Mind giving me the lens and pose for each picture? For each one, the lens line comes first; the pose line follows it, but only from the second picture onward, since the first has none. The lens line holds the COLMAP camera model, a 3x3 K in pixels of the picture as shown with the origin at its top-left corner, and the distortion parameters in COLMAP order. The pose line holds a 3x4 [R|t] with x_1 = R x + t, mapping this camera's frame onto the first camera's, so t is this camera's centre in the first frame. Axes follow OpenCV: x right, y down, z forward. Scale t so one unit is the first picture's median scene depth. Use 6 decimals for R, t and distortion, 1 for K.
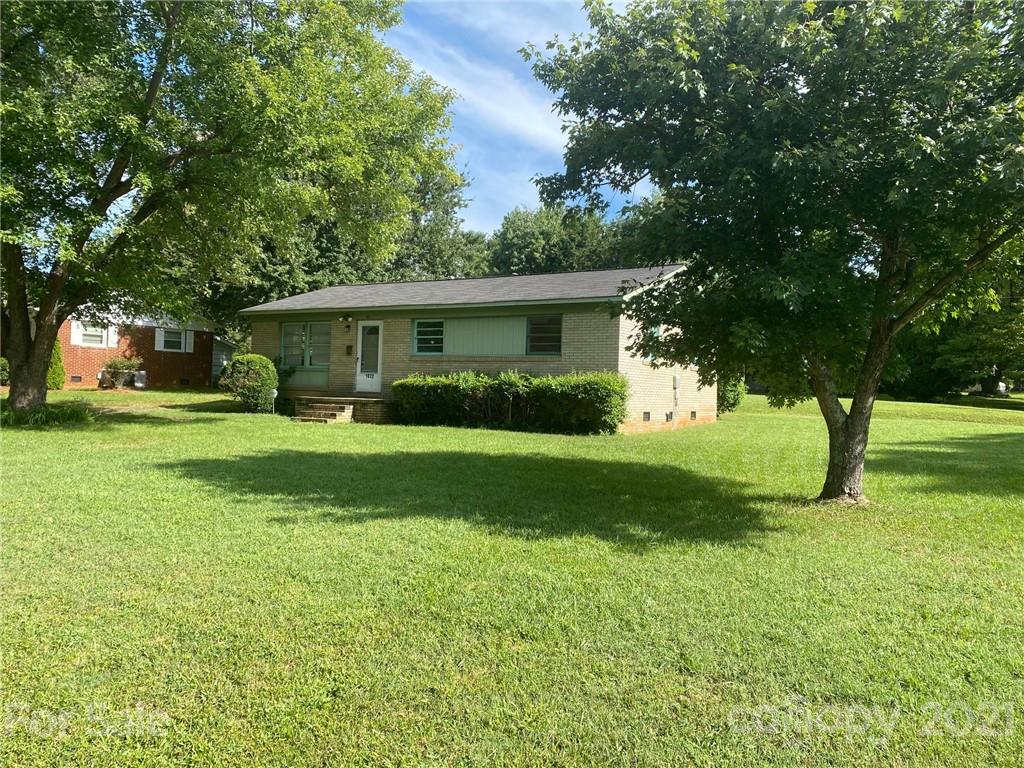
lens RADIAL K [[781.7, 0, 512.0], [0, 781.7, 384.0], [0, 0, 1]] dist [0.059684, -0.005134]
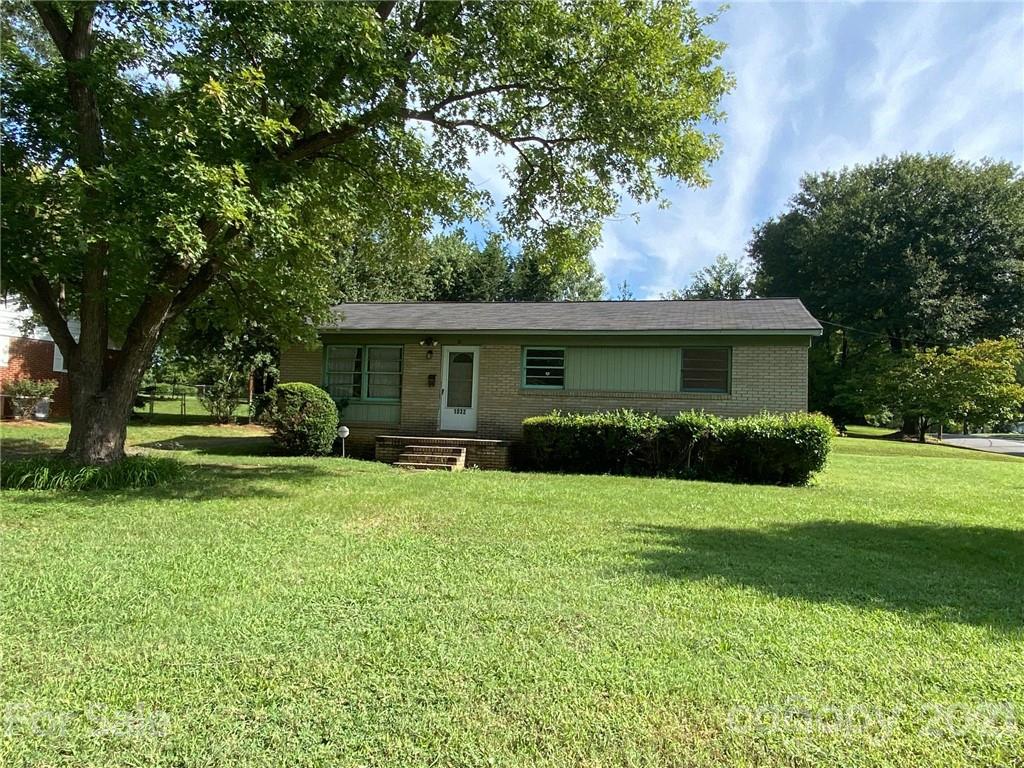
lens RADIAL K [[738.3, 0, 510.3], [0, 738.3, 396.1], [0, 0, 1]] dist [0.111470, 0.000002]
pose [[0.959387, 0.016507, 0.281609, -0.366272], [-0.011231, 0.999730, -0.020337, -0.011677], [-0.281868, 0.016349, 0.959314, 0.228928]]
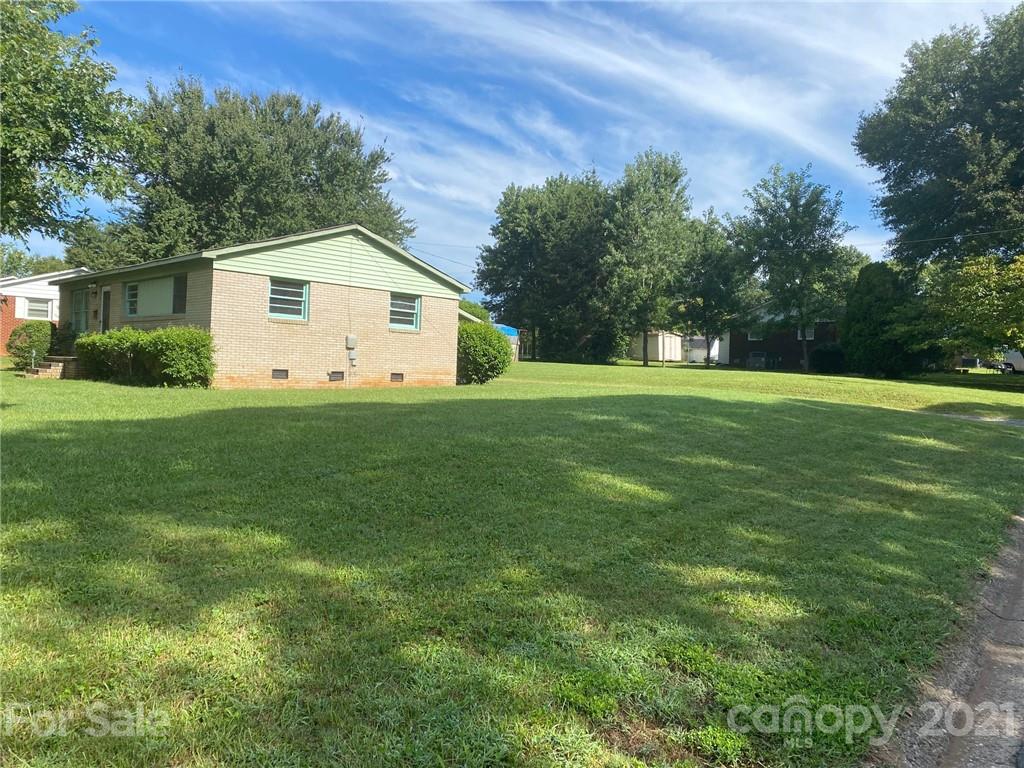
lens RADIAL K [[767.6, 0, 512.0], [0, 767.6, 384.0], [0, 0, 1]] dist [0.035150, -0.002004]
pose [[0.968760, 0.011165, -0.247750, 0.648090], [-0.006414, 0.999780, 0.019976, 0.029706], [0.247919, -0.017763, 0.968618, 0.105704]]
